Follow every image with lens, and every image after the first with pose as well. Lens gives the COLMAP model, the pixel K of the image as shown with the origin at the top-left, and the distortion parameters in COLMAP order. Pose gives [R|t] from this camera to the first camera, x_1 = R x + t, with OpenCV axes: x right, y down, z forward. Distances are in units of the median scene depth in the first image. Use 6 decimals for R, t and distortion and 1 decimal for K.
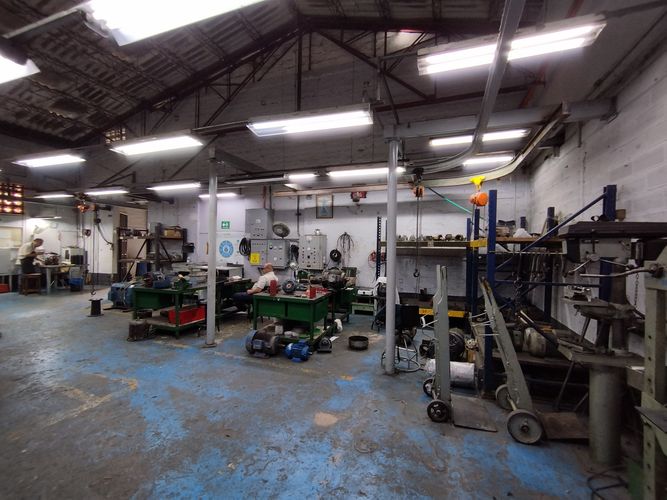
lens RADIAL K [[304.7, 0, 334.8], [0, 304.7, 250.6], [0, 0, 1]] dist [-0.003636, 0.001484]
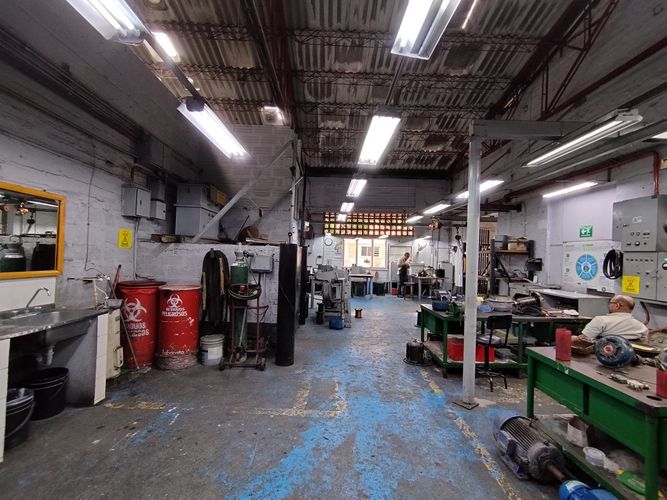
lens RADIAL K [[304.7, 0, 331.7], [0, 304.7, 252.8], [0, 0, 1]] dist [-0.003636, 0.001484]
pose [[0.355104, -0.016461, -0.934682, 0.073491], [-0.027684, 0.999221, -0.028115, -0.002545], [0.934417, 0.035860, 0.354371, 0.249759]]
